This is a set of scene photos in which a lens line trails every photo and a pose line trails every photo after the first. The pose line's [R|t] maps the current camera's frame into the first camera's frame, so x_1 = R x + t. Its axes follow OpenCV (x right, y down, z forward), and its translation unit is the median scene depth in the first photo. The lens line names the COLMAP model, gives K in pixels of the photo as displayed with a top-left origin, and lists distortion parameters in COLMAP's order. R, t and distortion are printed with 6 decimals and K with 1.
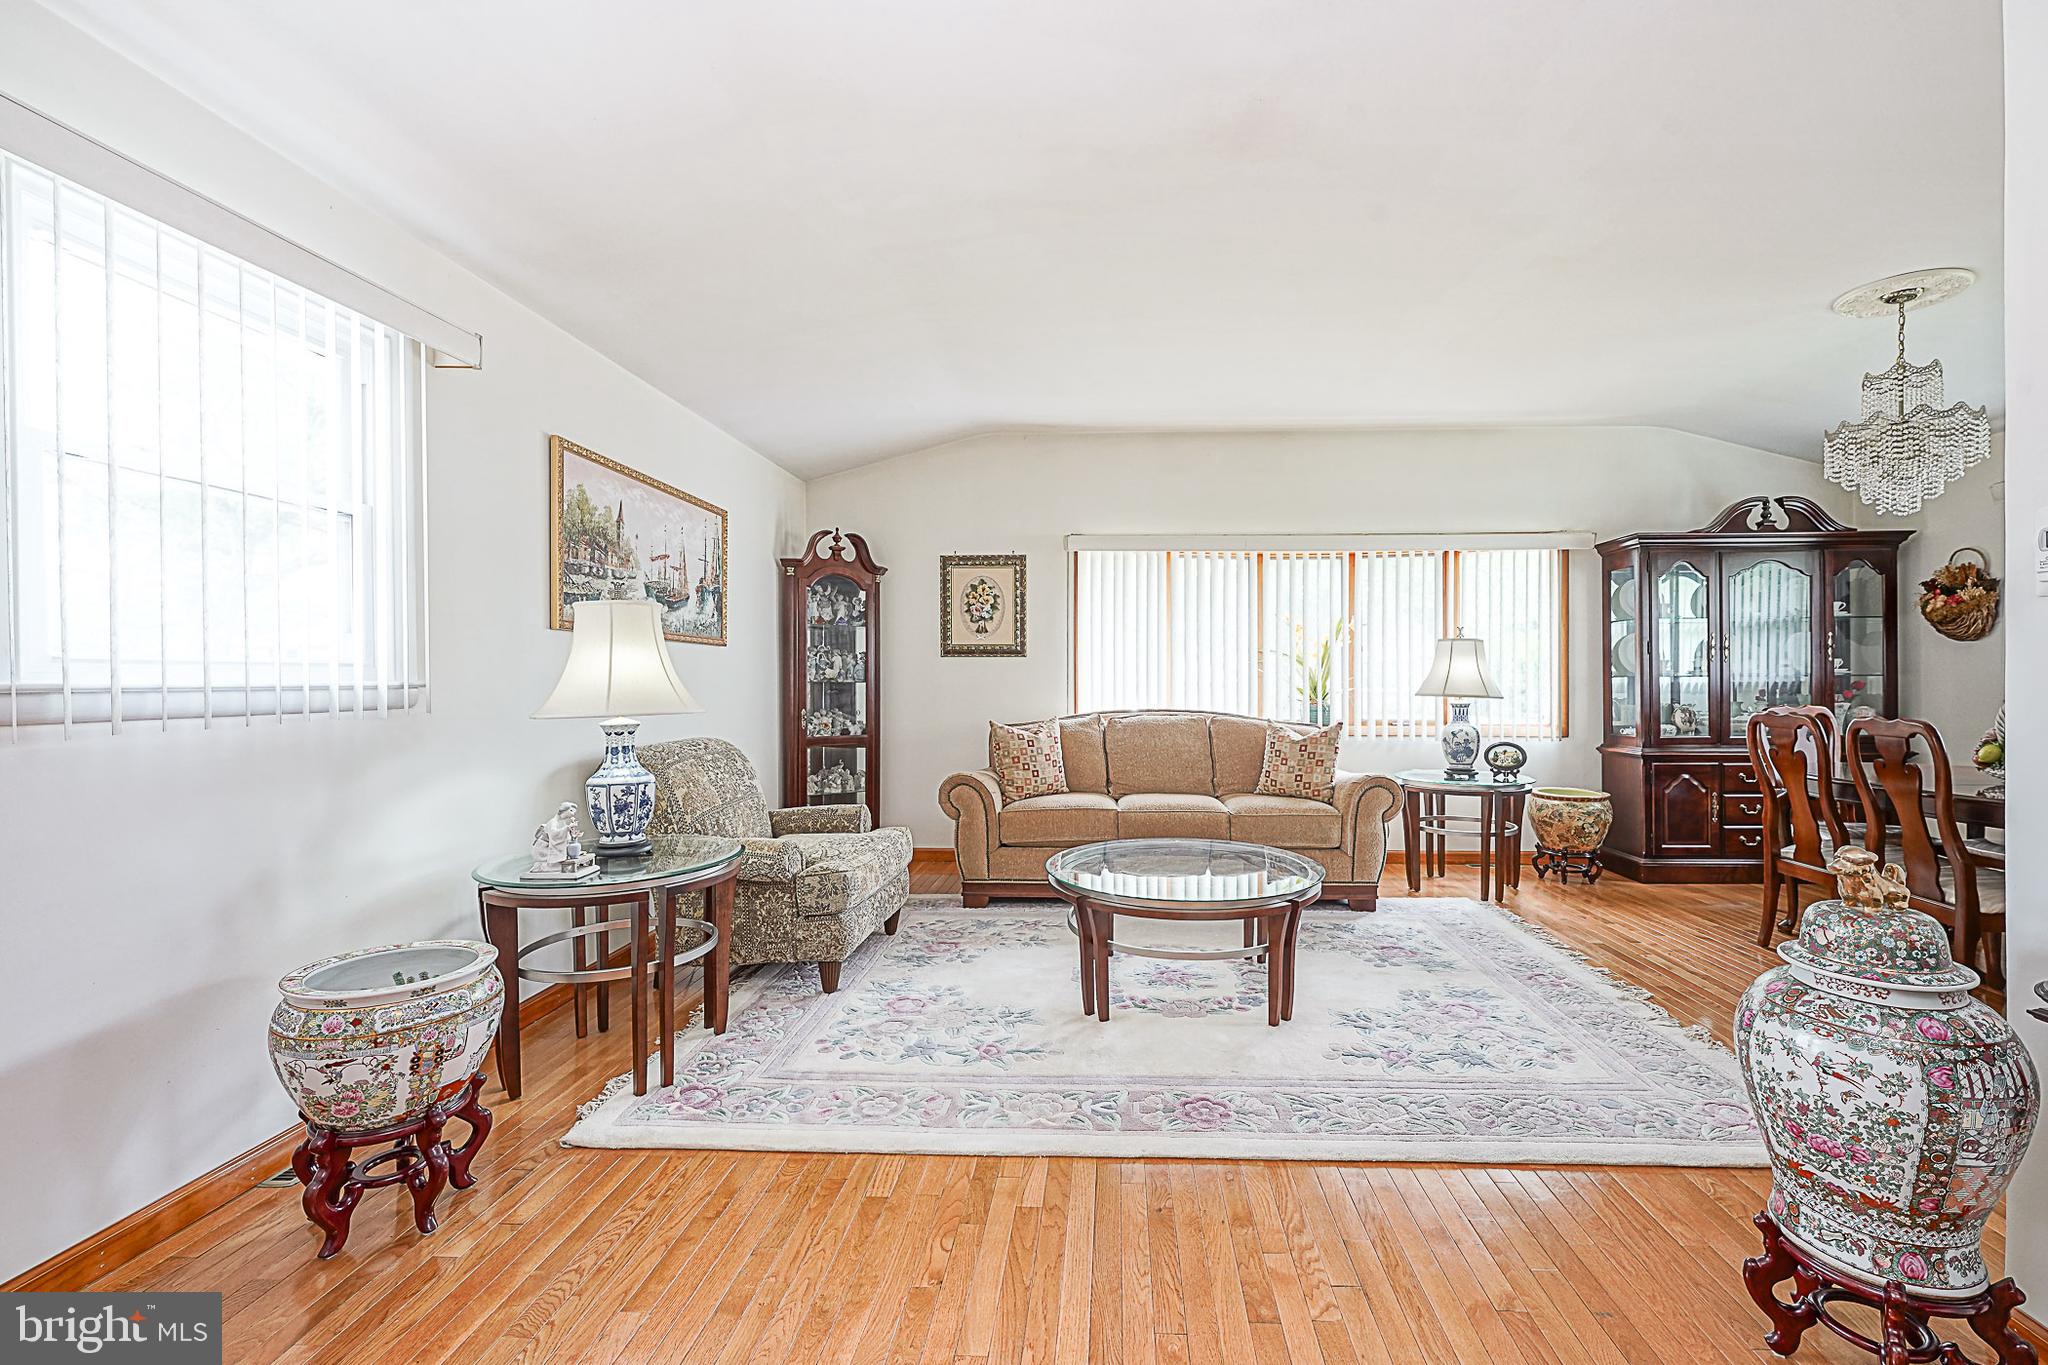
lens RADIAL K [[852.1, 0, 1071.0], [0, 852.1, 682.6], [0, 0, 1]] dist [0.000385, -0.000965]
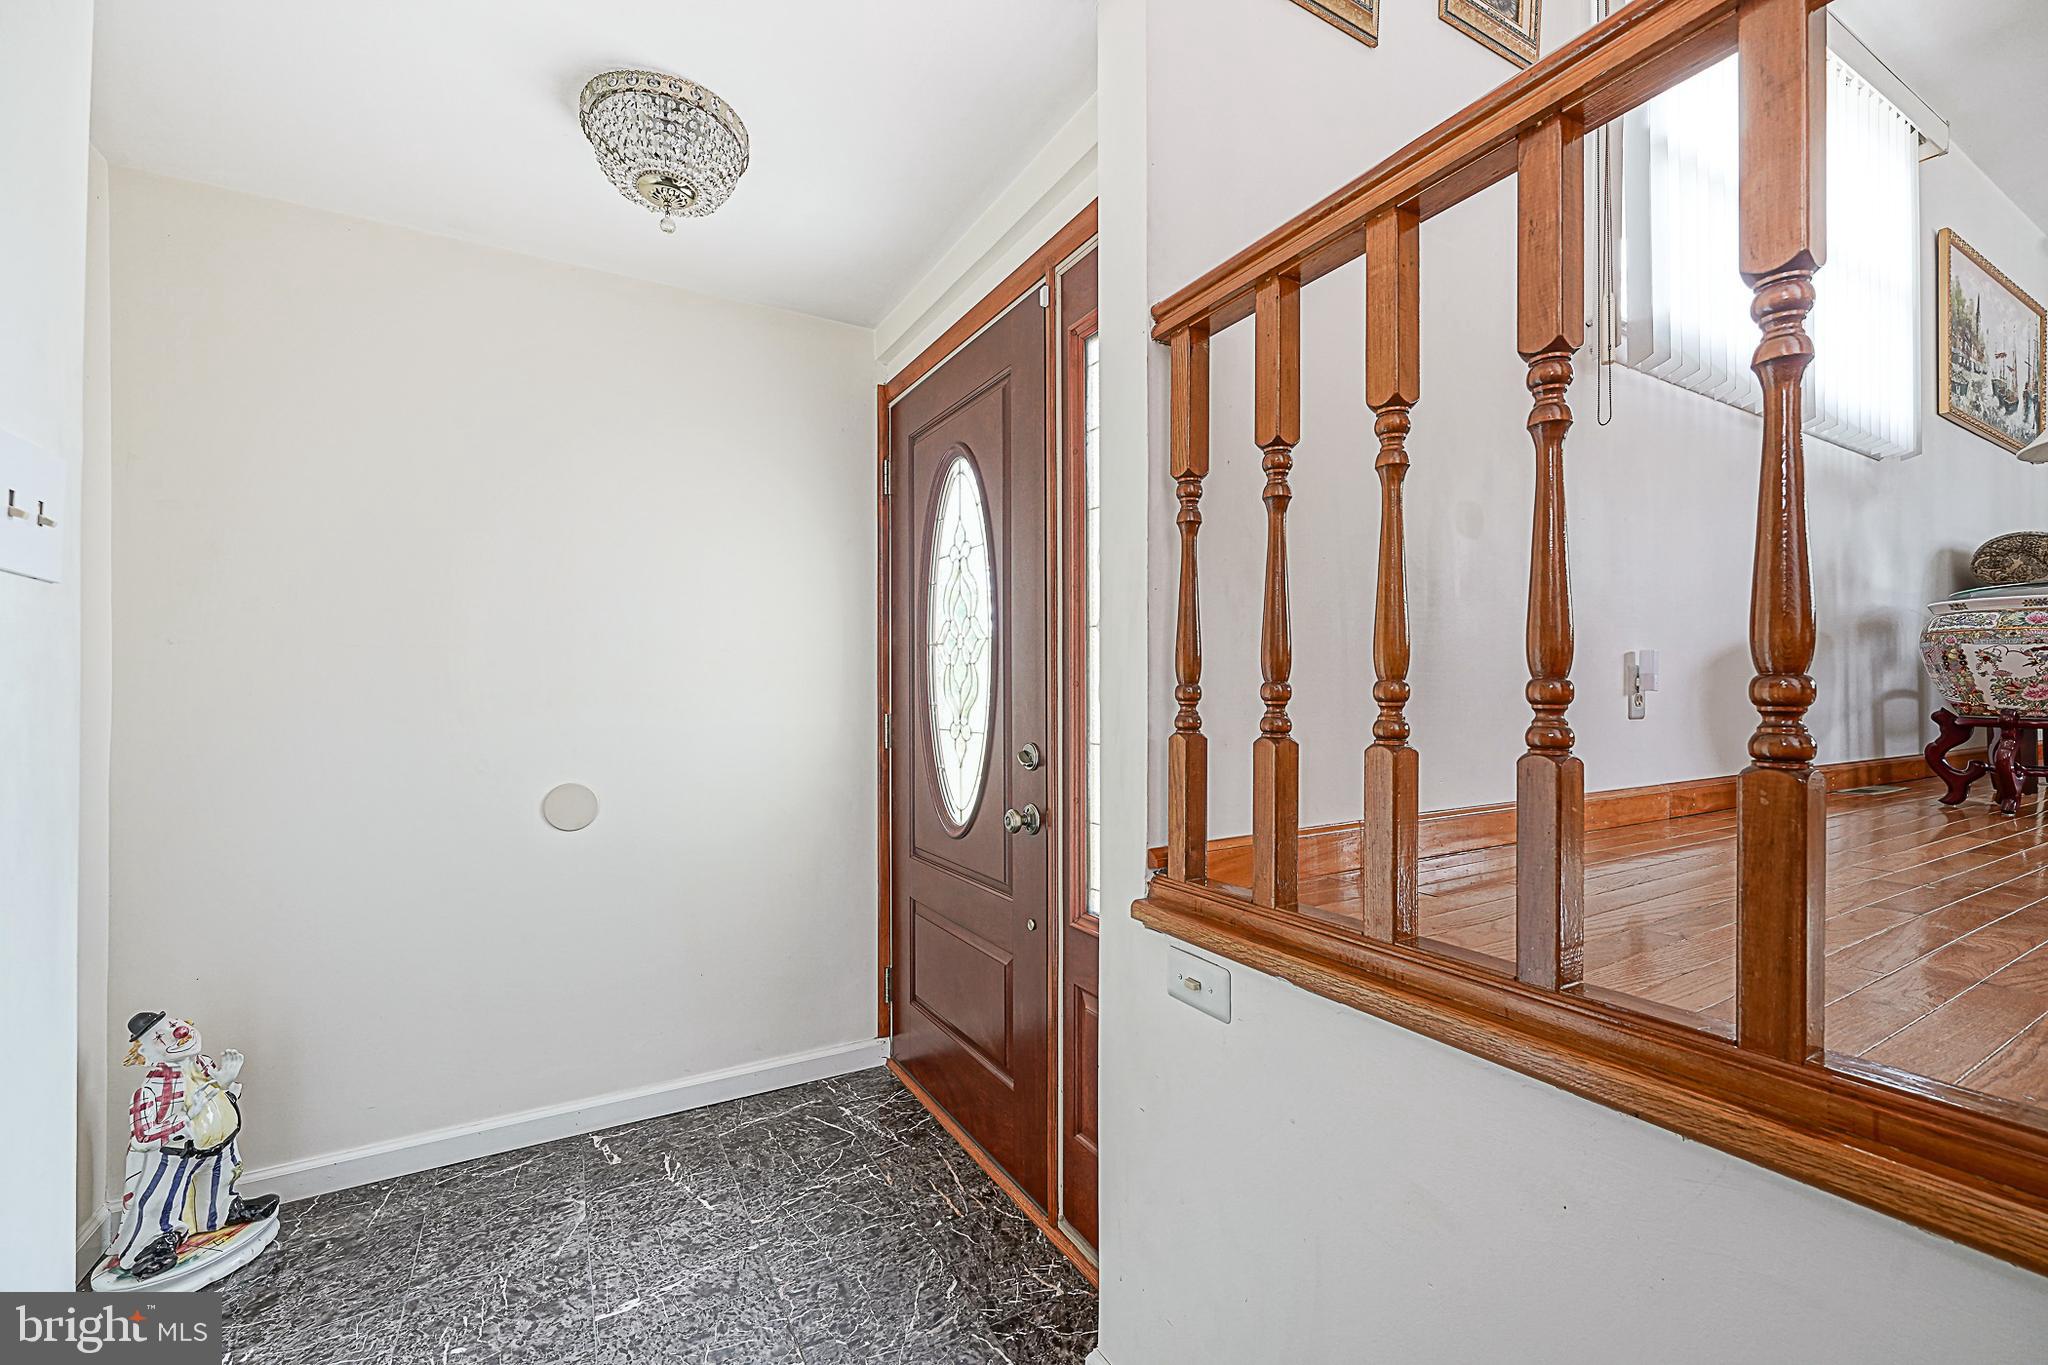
lens RADIAL K [[852.1, 0, 1021.1], [0, 852.1, 683.7], [0, 0, 1]] dist [0.000385, -0.000965]
pose [[0.552185, -0.002532, -0.833718, -0.330469], [-0.013252, 0.999842, -0.011814, 0.270784], [0.833616, 0.017572, 0.552065, -0.469539]]
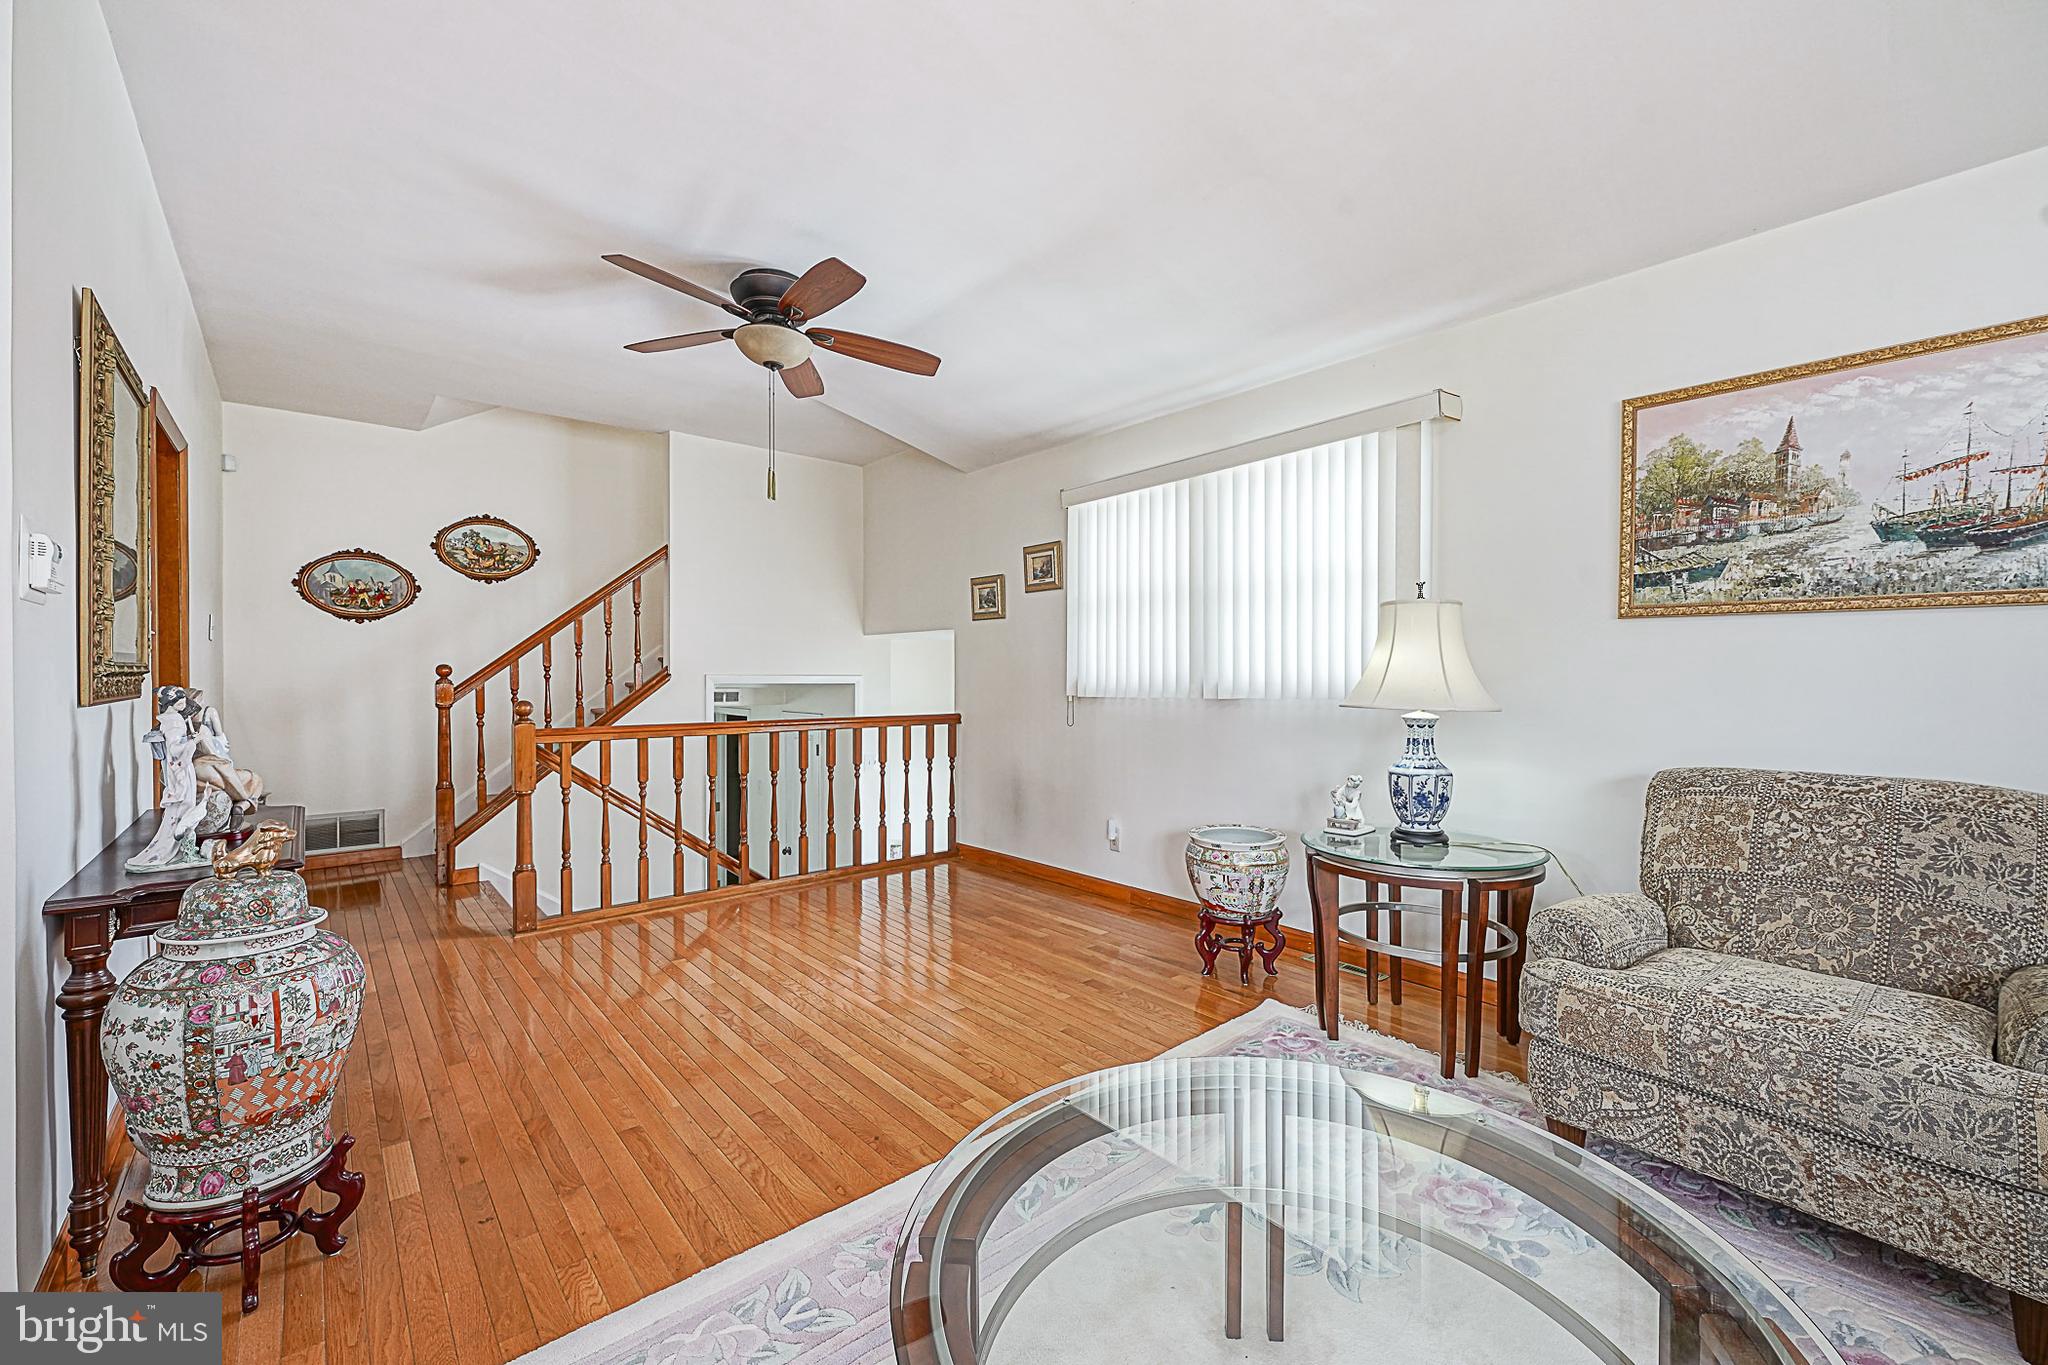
lens RADIAL K [[852.1, 0, 1018.1], [0, 852.1, 674.4], [0, 0, 1]] dist [0.000385, -0.000965]
pose [[-0.744973, -0.000582, -0.667094, 0.416636], [-0.004980, 0.999977, 0.004689, -0.005254], [0.667076, 0.006815, -0.744958, 1.131998]]
